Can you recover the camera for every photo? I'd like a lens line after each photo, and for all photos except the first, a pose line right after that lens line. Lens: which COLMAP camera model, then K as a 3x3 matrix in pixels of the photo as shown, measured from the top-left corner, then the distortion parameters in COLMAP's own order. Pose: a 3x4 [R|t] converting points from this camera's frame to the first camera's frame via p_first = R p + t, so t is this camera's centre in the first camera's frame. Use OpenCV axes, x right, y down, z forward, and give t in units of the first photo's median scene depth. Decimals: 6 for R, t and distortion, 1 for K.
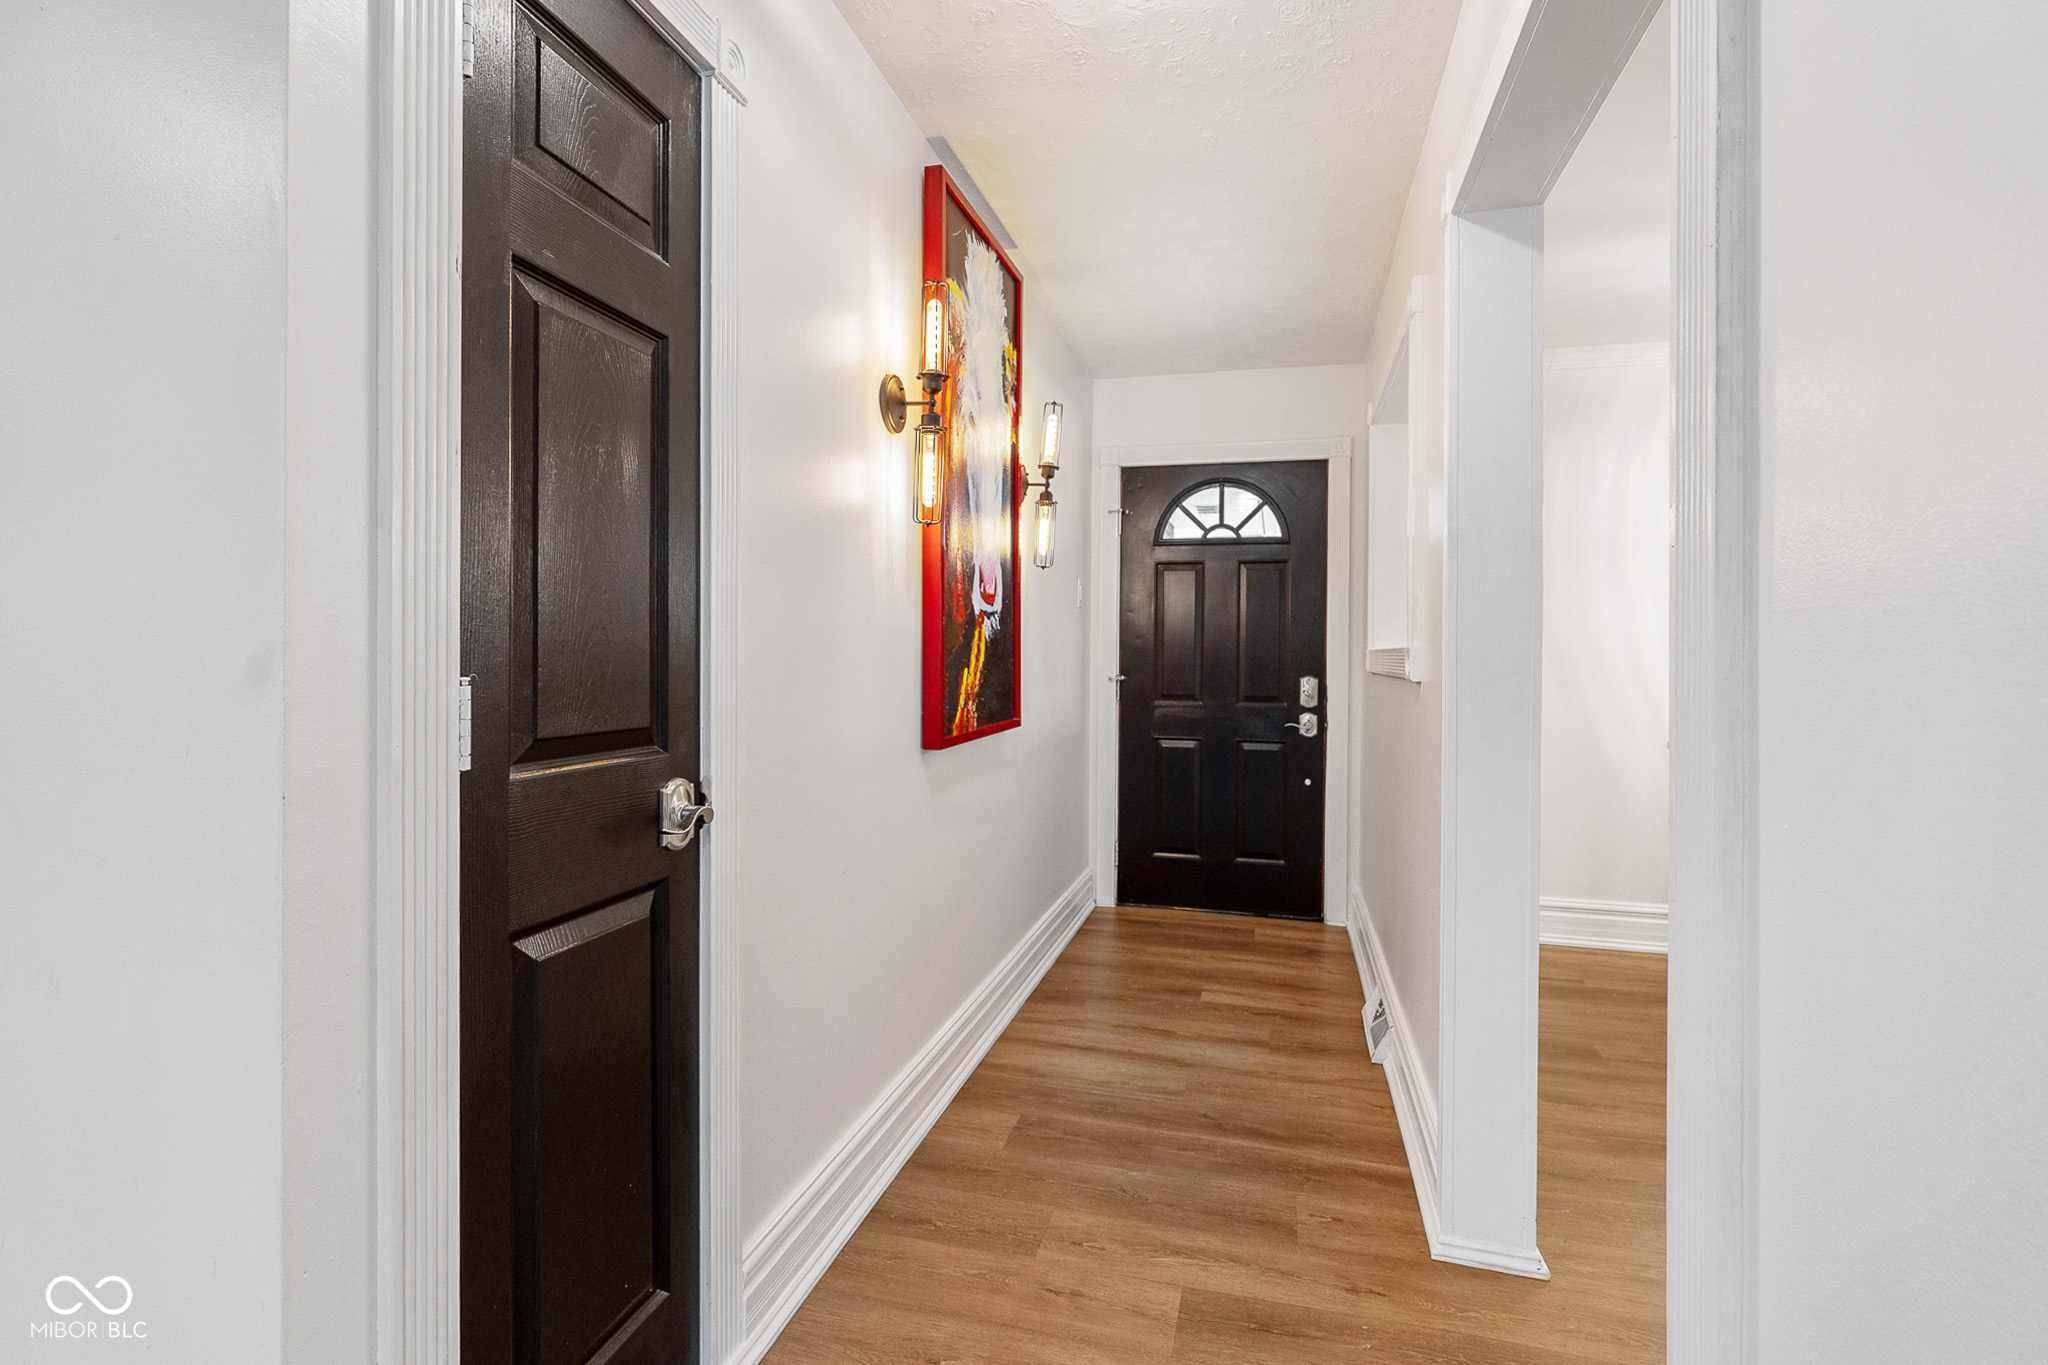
lens RADIAL K [[913.4, 0, 1024.0], [0, 913.4, 682.5], [0, 0, 1]] dist [0.000711, 0.000183]
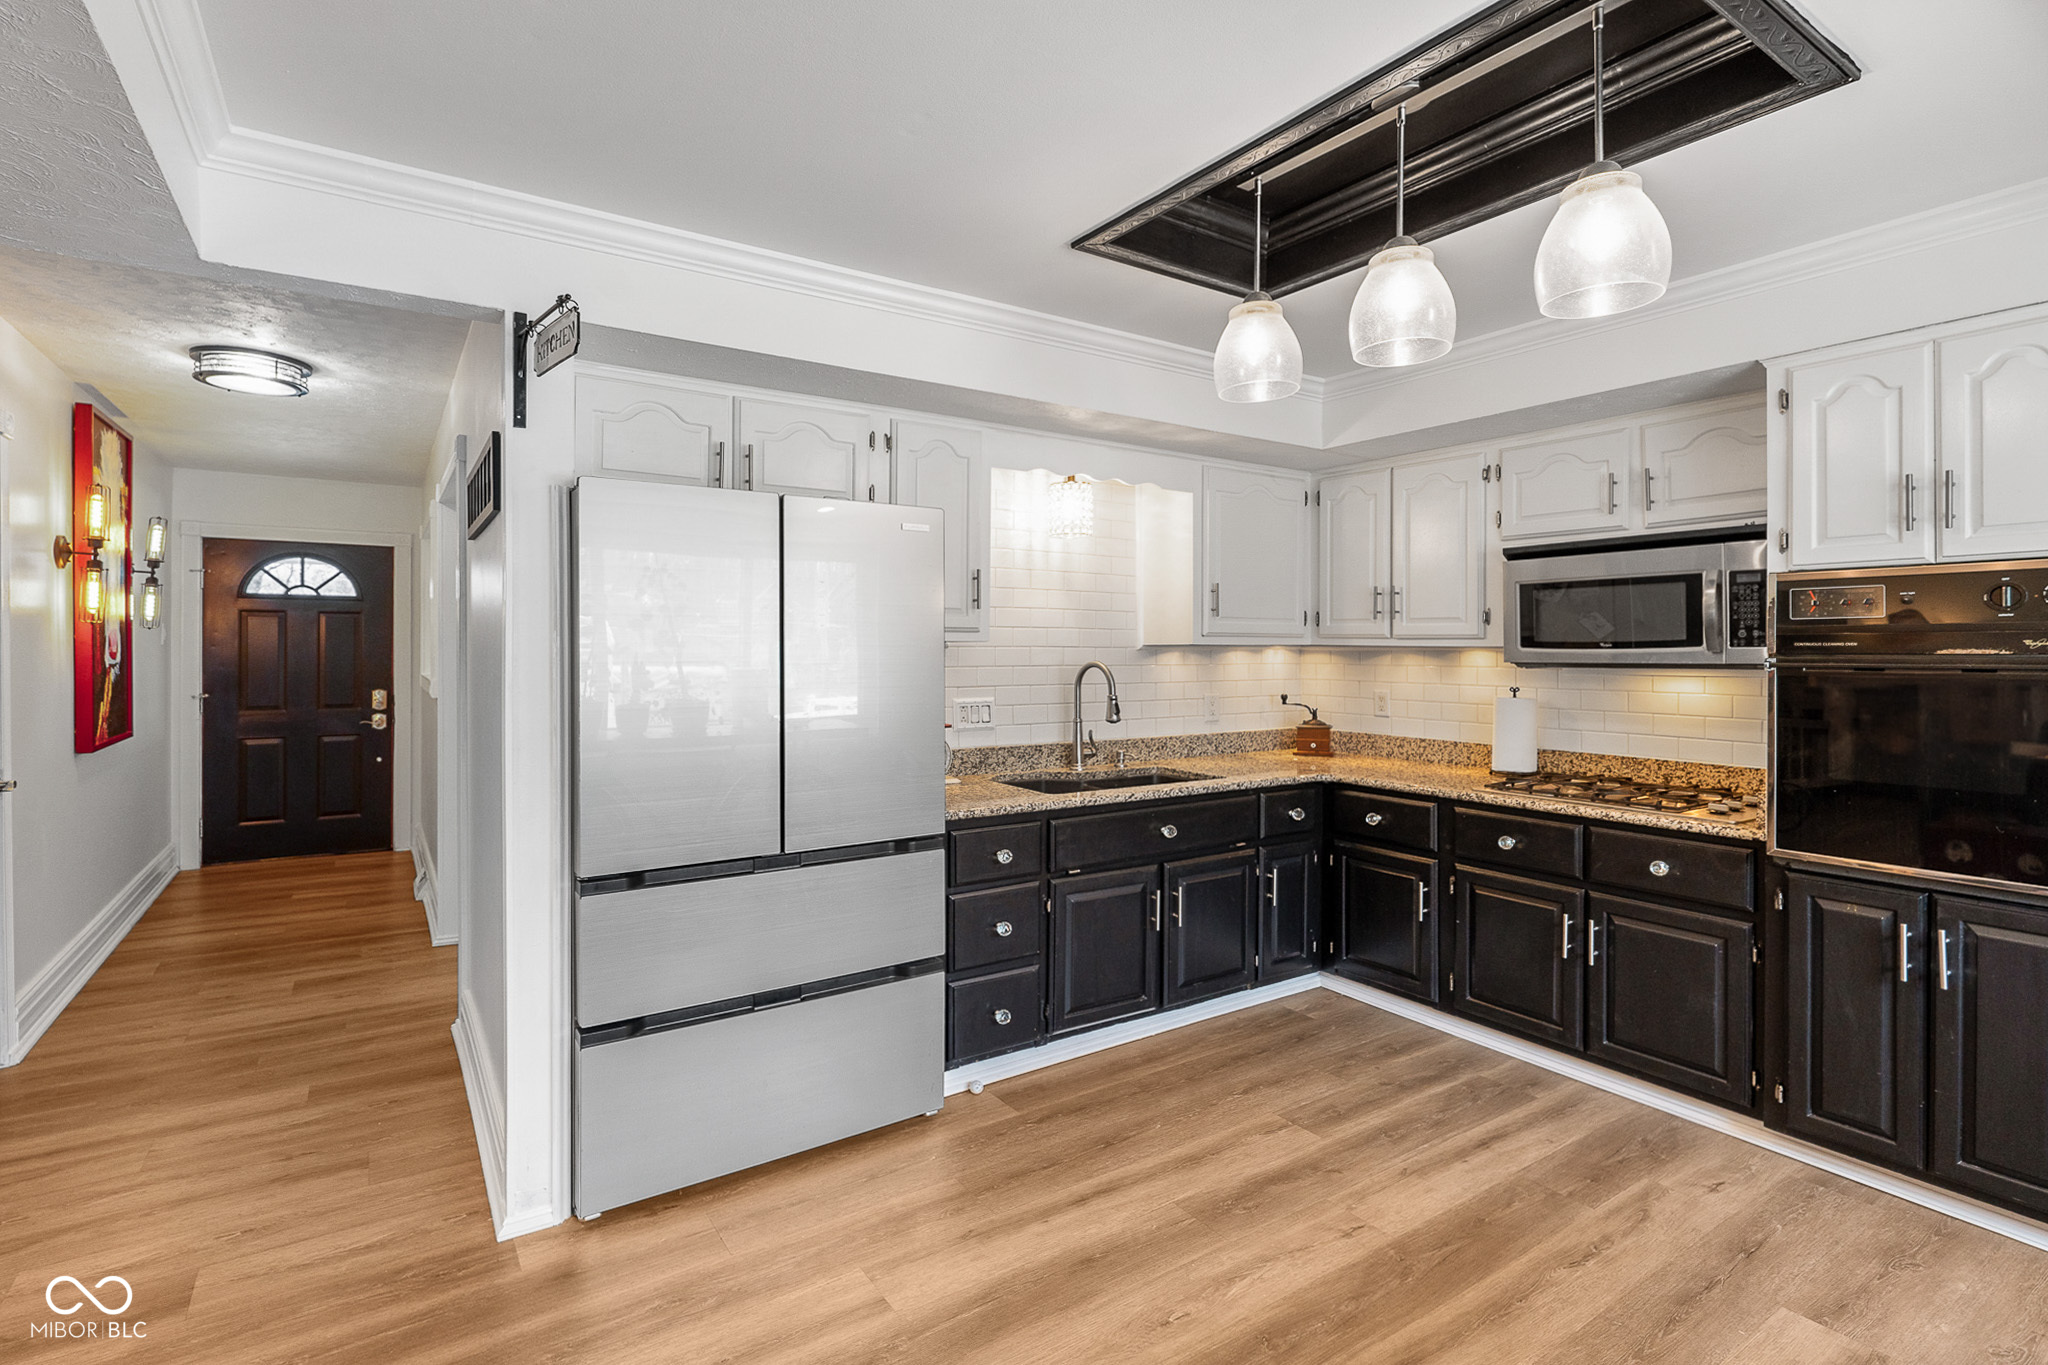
lens RADIAL K [[791.4, 0, 1026.6], [0, 791.4, 657.4], [0, 0, 1]] dist [-0.001771, -0.000199]
pose [[0.567174, -0.003541, 0.823591, -0.163529], [0.017440, 0.999818, -0.007712, -0.031702], [-0.823414, 0.018737, 0.567132, -0.646913]]
